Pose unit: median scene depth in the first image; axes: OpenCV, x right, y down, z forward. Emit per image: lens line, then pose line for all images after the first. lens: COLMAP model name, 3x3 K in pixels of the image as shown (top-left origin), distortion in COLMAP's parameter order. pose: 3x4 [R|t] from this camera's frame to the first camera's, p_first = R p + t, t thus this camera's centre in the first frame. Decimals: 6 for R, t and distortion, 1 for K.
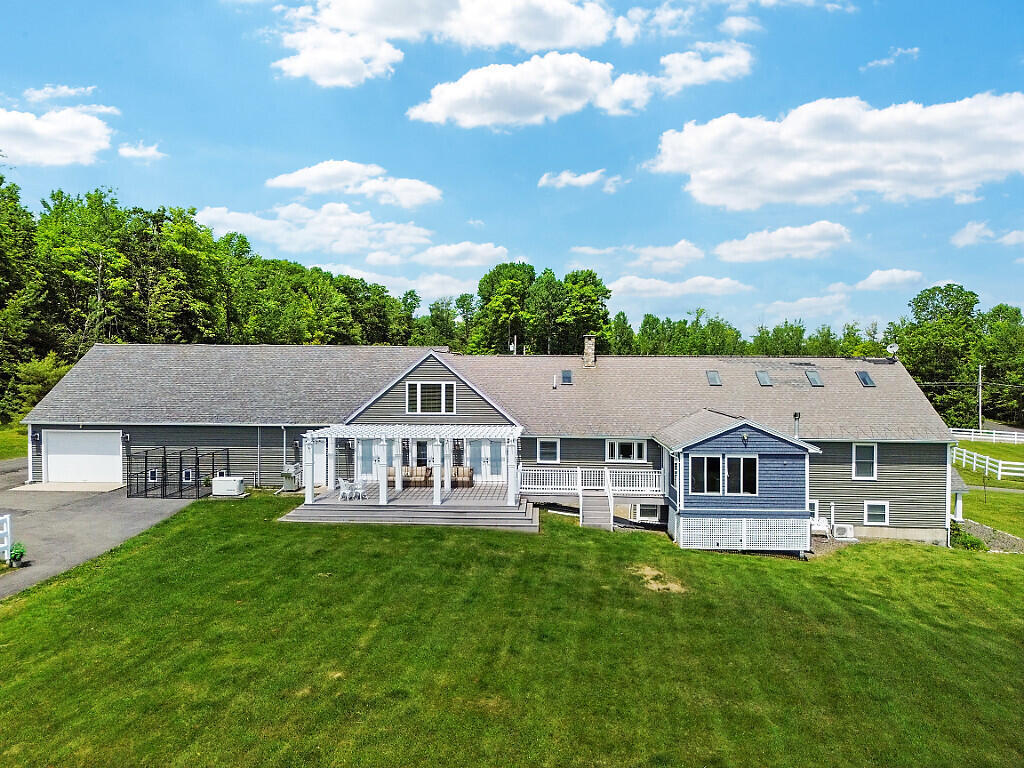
lens RADIAL K [[717.8, 0, 512.7], [0, 717.8, 383.0], [0, 0, 1]] dist [0.069979, -0.064289]
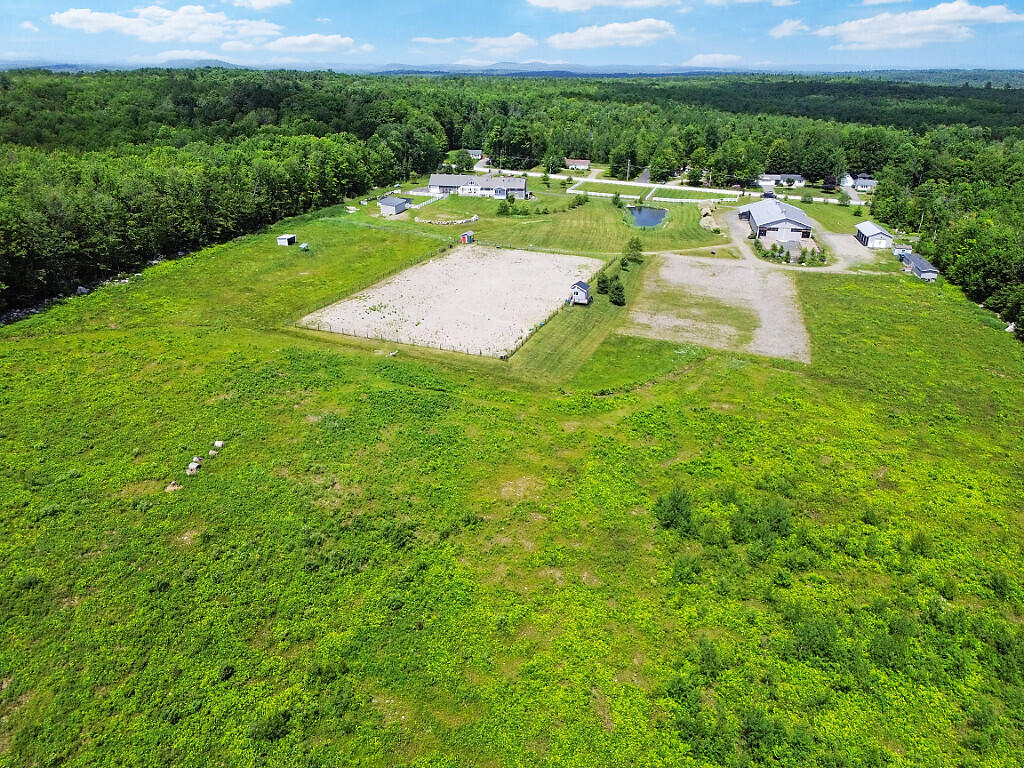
lens RADIAL K [[717.8, 0, 512.7], [0, 717.8, 383.0], [0, 0, 1]] dist [0.069979, -0.064289]
pose [[0.997905, 0.026885, -0.058850, 1.065893], [-0.002811, 0.926733, 0.375709, -1.121049], [0.064639, -0.374757, 0.924867, -8.822269]]
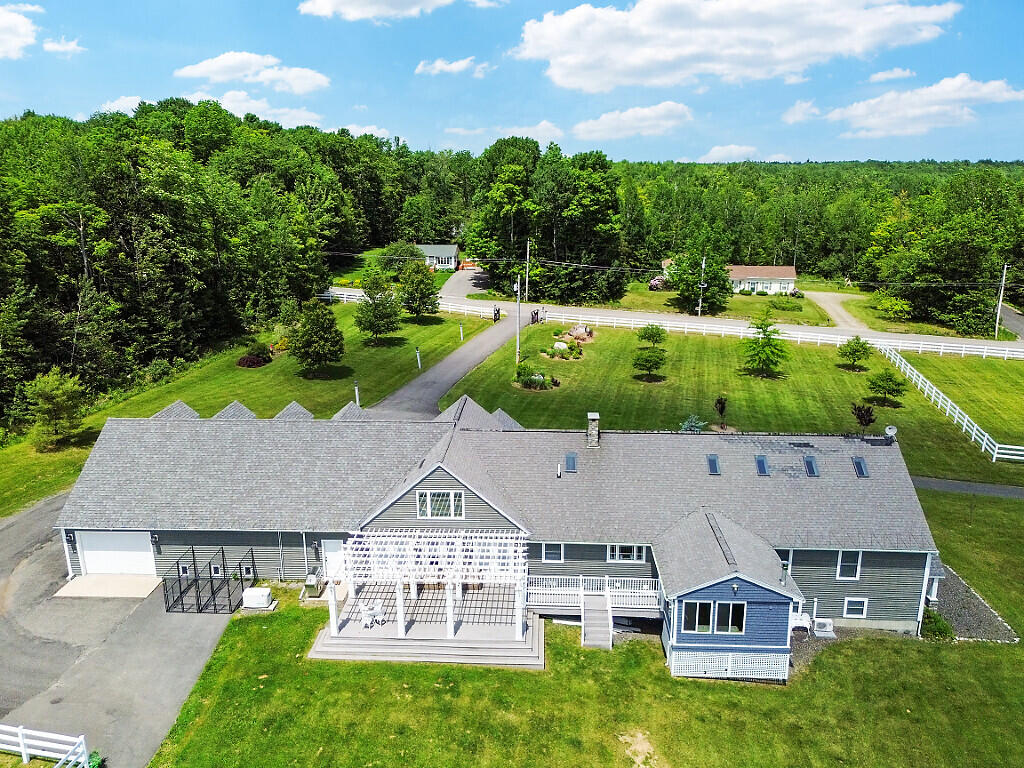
lens RADIAL K [[748.4, 0, 512.9], [0, 748.4, 383.5], [0, 0, 1]] dist [0.068823, -0.067622]
pose [[0.999922, -0.010849, -0.006168, 0.000064], [0.012031, 0.969349, 0.245395, -0.423439], [0.003317, -0.245450, 0.969404, -0.014962]]
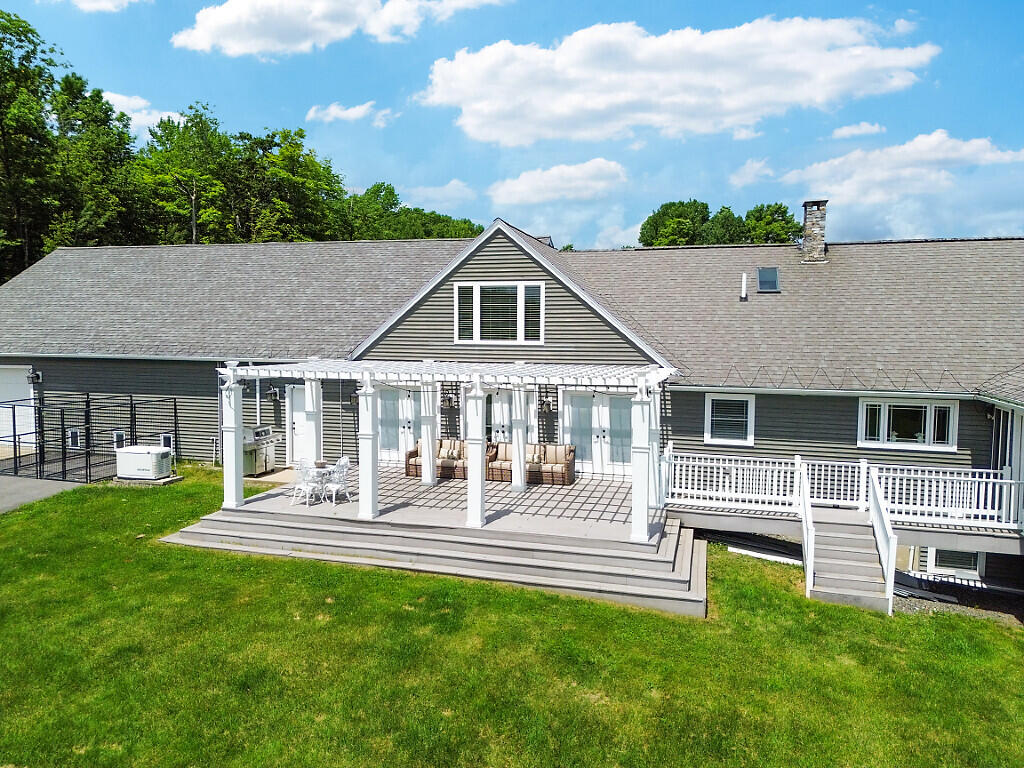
lens RADIAL K [[717.8, 0, 512.7], [0, 717.8, 383.0], [0, 0, 1]] dist [0.069979, -0.064289]
pose [[0.973636, 0.018021, -0.227393, 0.017846], [-0.008371, 0.999026, 0.043327, 0.050266], [0.227952, -0.040281, 0.972839, 0.491597]]
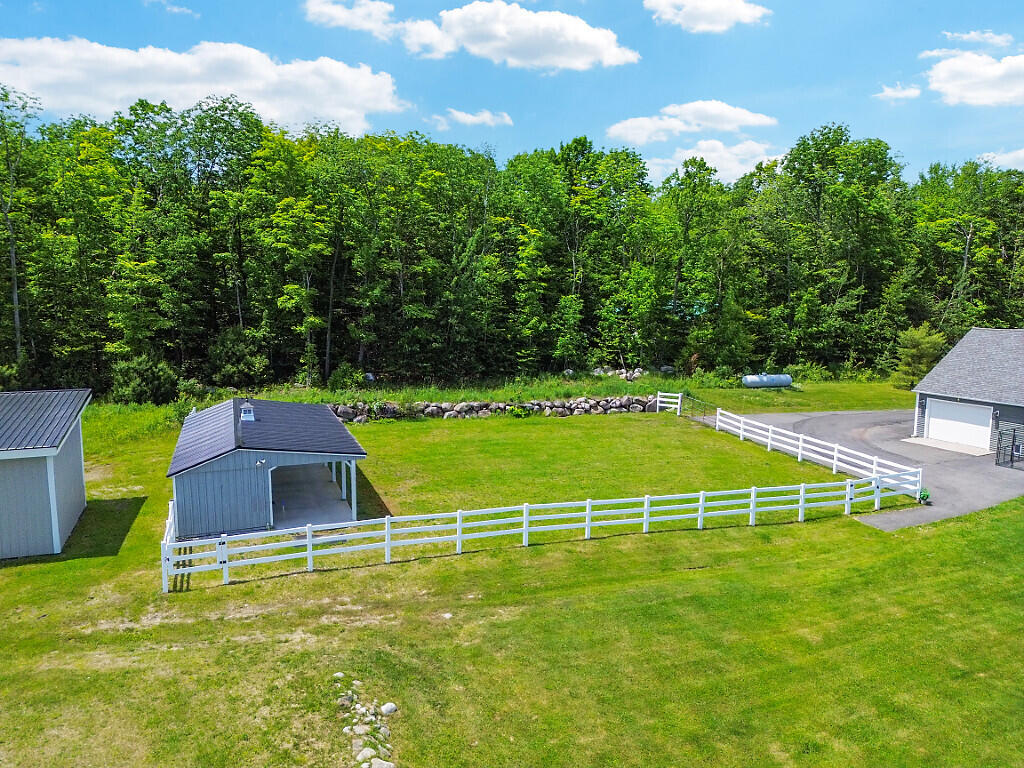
lens RADIAL K [[717.8, 0, 512.7], [0, 717.8, 383.0], [0, 0, 1]] dist [0.069979, -0.064289]
pose [[0.508416, 0.110321, -0.854015, 0.090195], [-0.030828, 0.993456, 0.109981, -0.086097], [0.860559, -0.029589, 0.508490, -0.307339]]
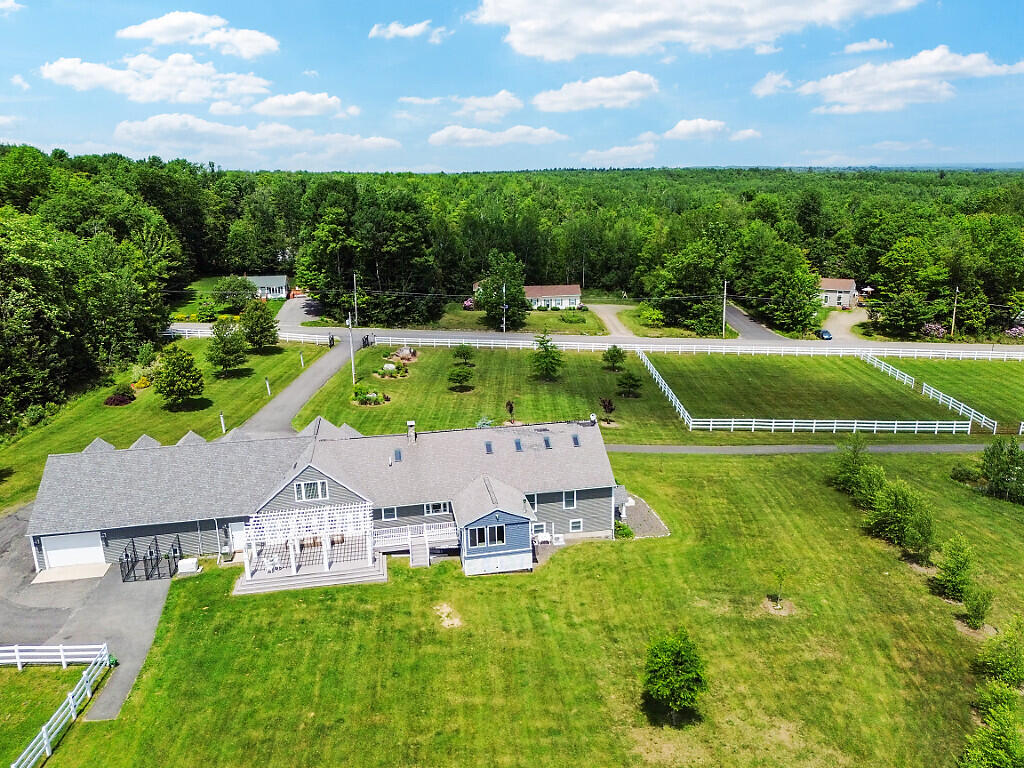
lens RADIAL K [[750.6, 0, 513.0], [0, 750.6, 384.2], [0, 0, 1]] dist [0.072192, -0.076140]
pose [[0.974065, -0.083483, 0.210303, -0.012234], [0.030117, 0.969012, 0.245171, -0.610586], [-0.224253, -0.232478, 0.946395, -0.629813]]
